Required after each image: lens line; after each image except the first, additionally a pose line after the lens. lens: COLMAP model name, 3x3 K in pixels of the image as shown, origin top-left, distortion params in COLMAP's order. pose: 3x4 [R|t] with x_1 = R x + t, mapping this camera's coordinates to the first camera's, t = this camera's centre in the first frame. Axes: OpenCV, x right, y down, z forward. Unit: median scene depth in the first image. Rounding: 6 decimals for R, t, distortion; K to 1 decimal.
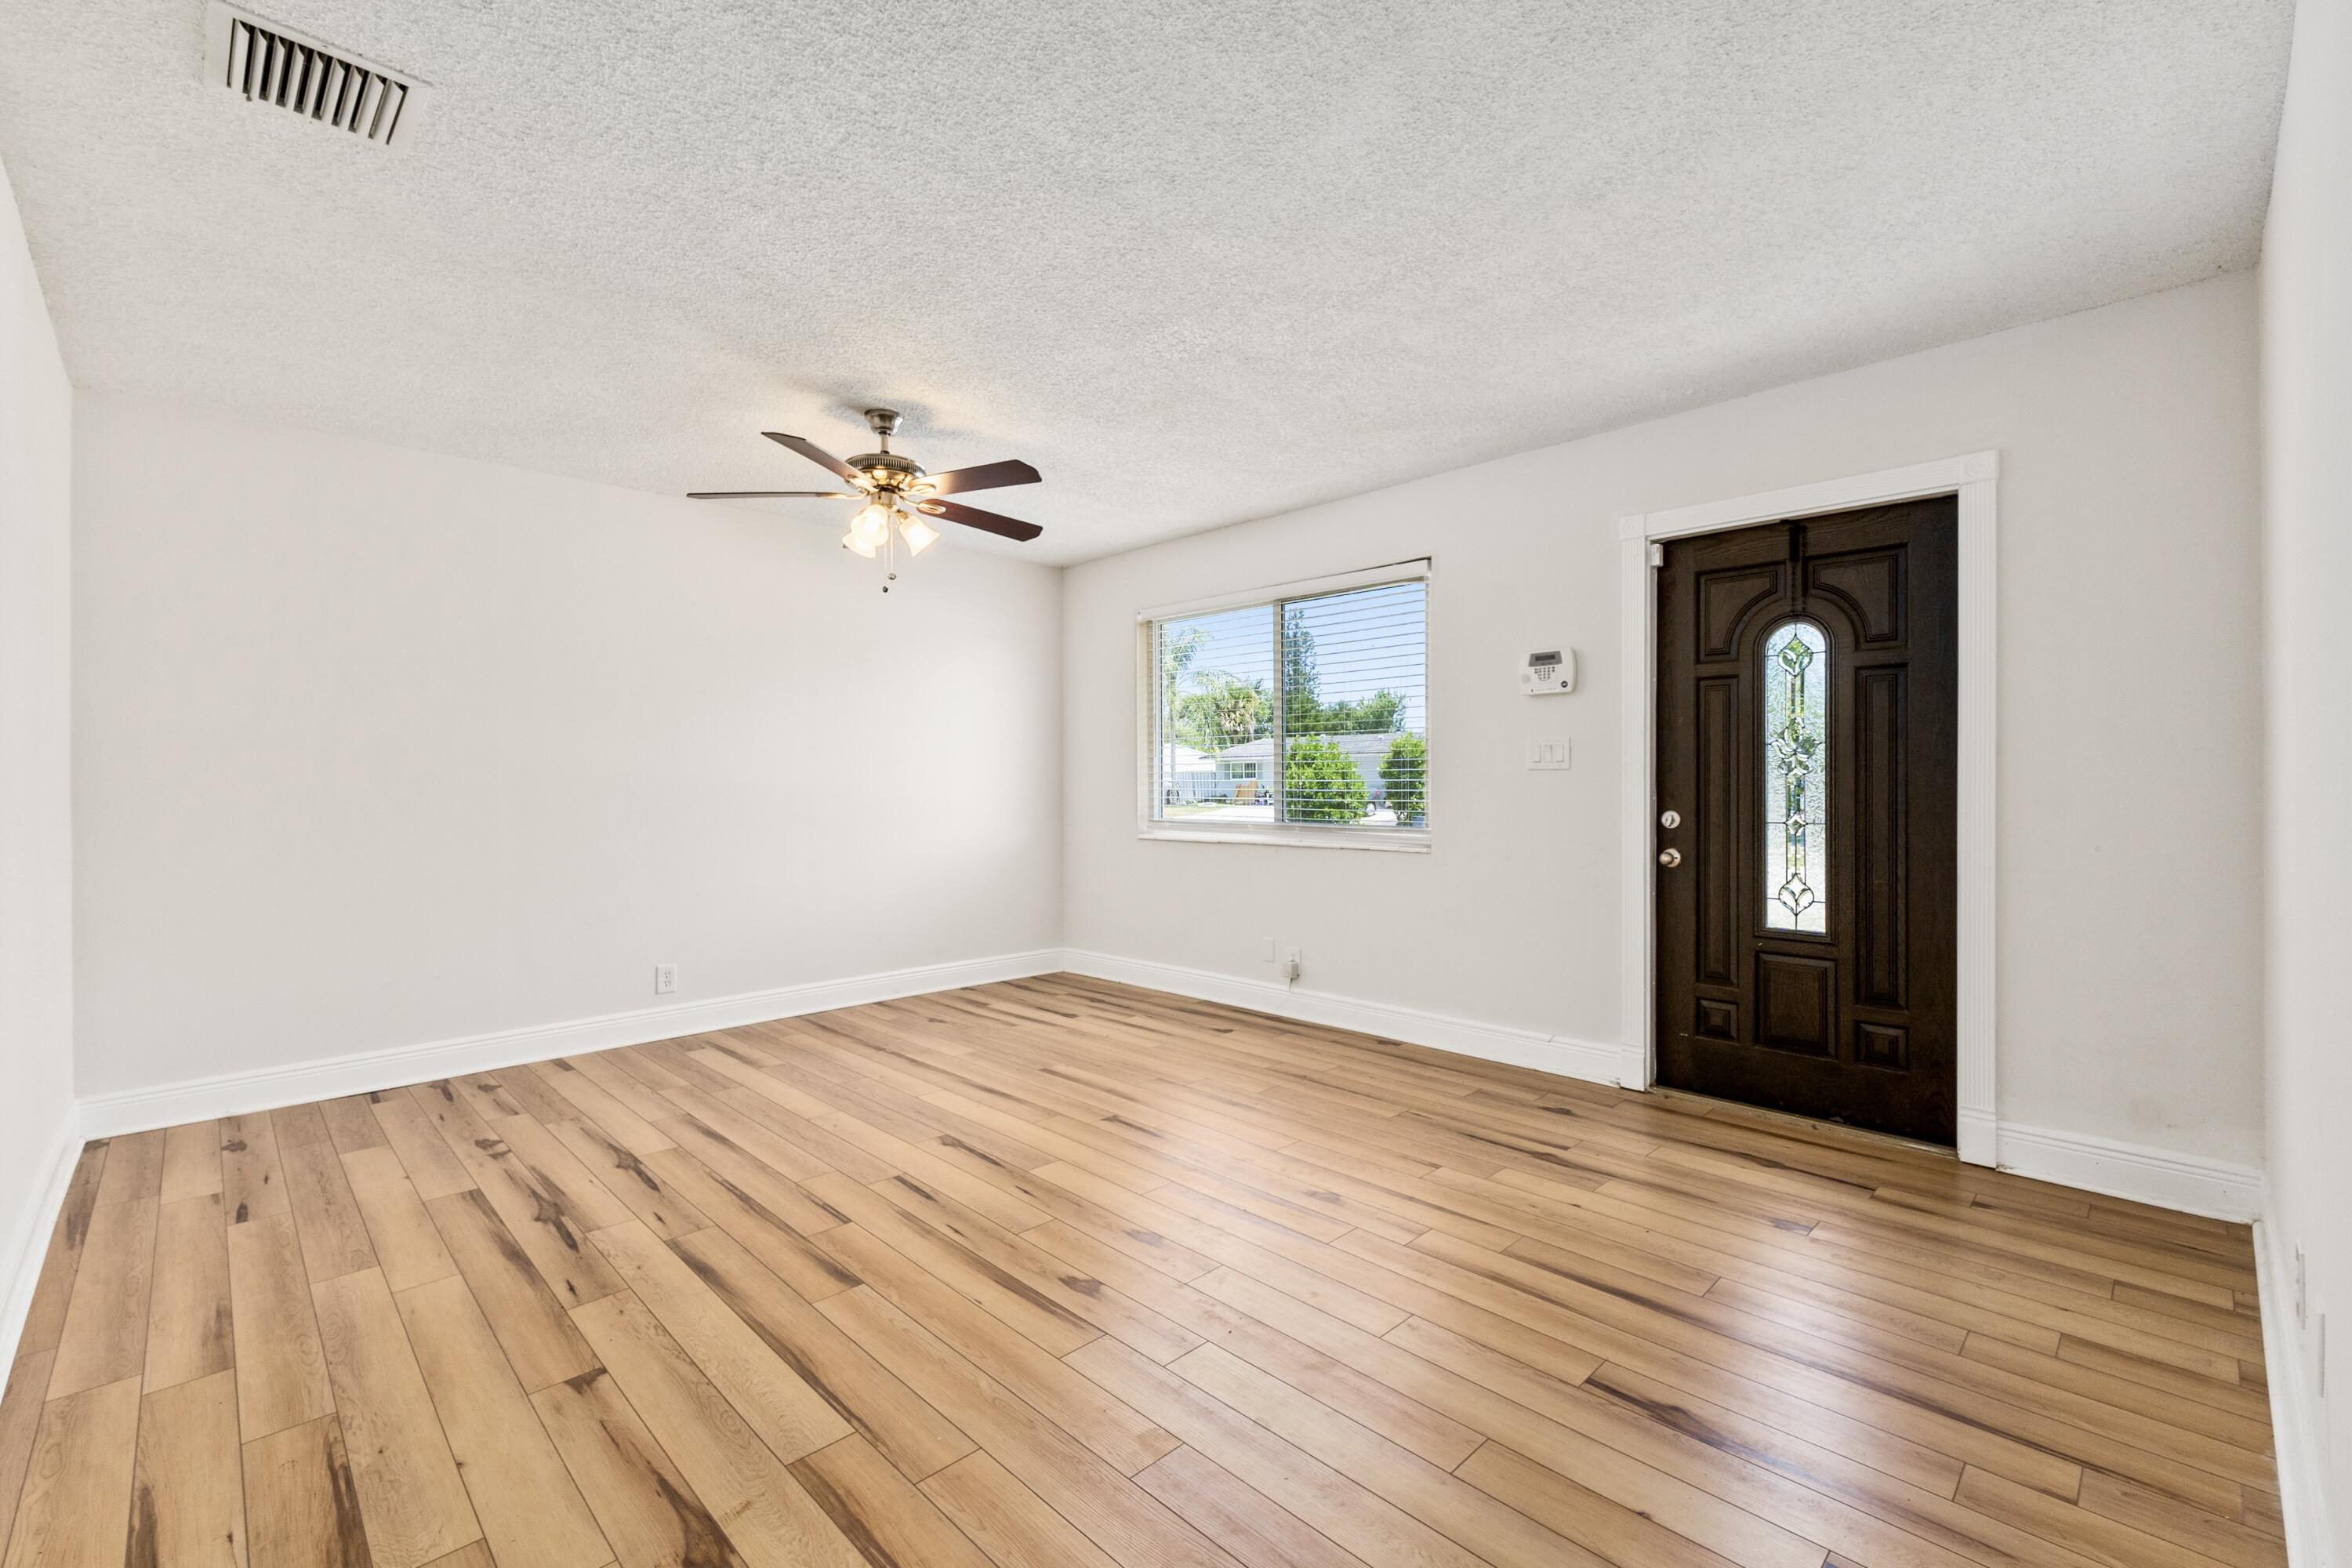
lens RADIAL K [[1000.7, 0, 1202.6], [0, 1000.7, 784.7], [0, 0, 1]] dist [0.002120, 0.000106]
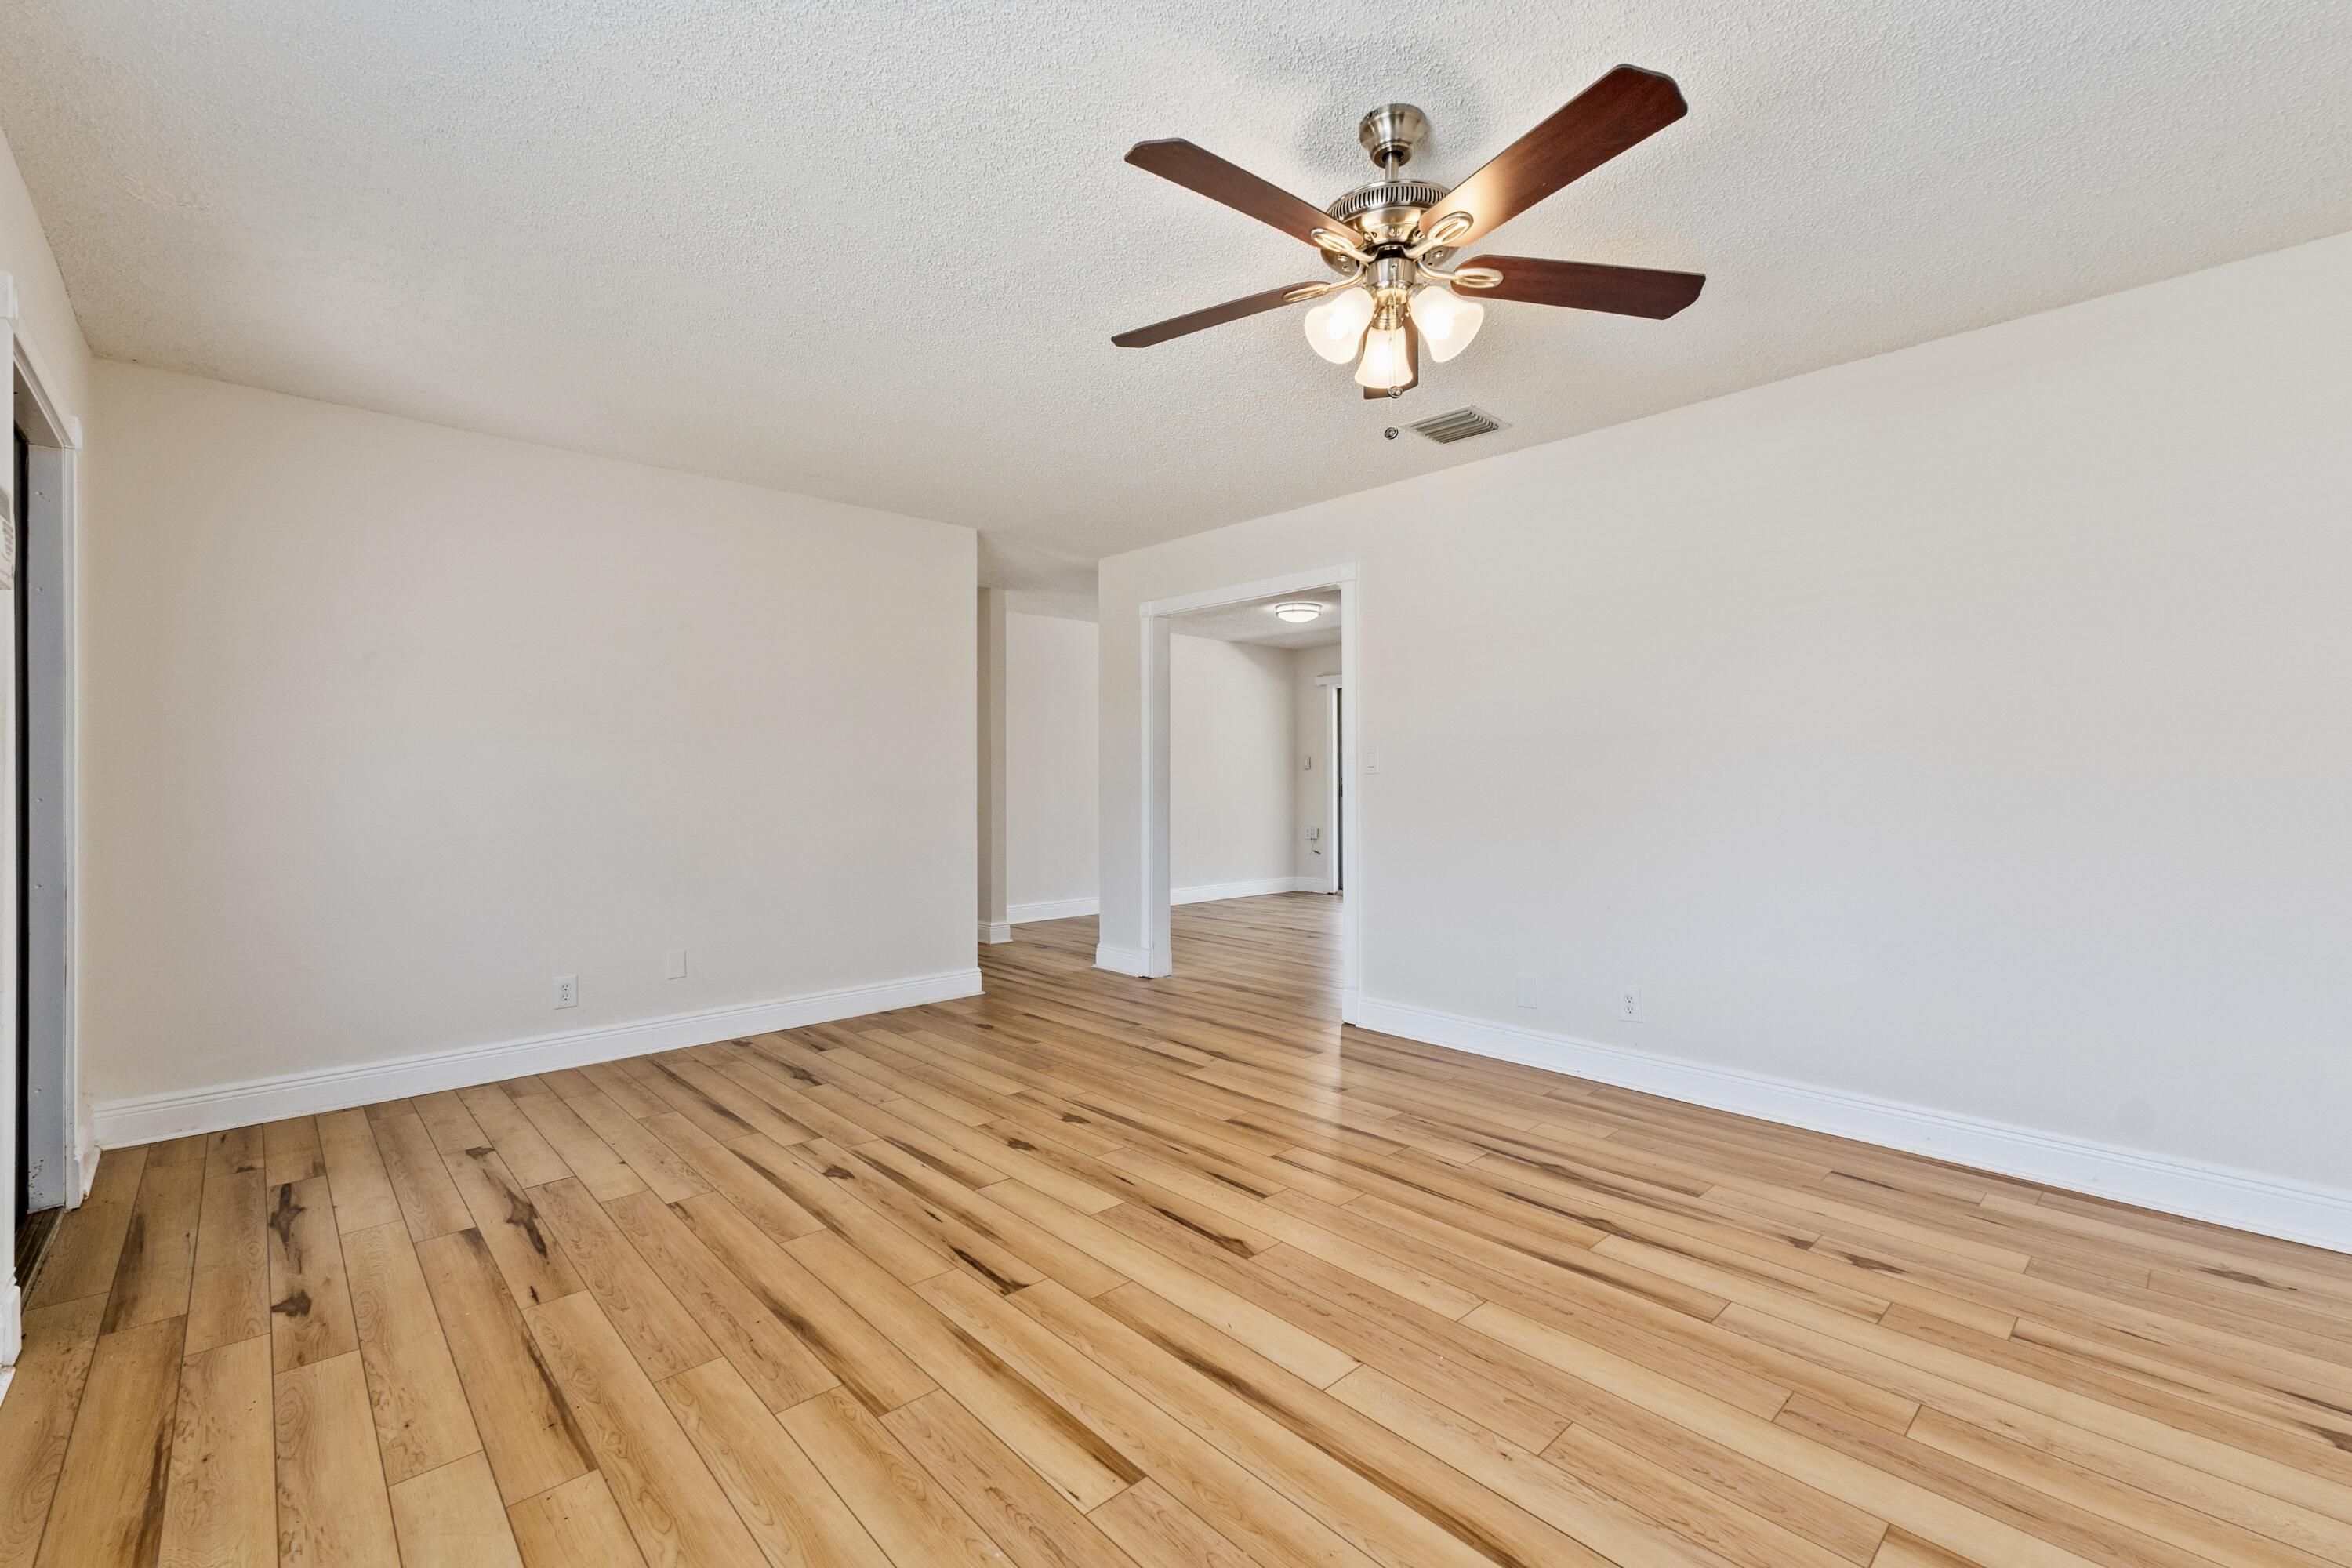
lens RADIAL K [[994.9, 0, 1183.8], [0, 994.9, 802.8], [0, 0, 1]] dist [0.003295, 0.000296]
pose [[-0.998936, 0.004221, 0.045933, -0.263771], [0.005404, 0.999656, 0.025648, 0.000426], [-0.045809, 0.025869, -0.998615, 1.844693]]
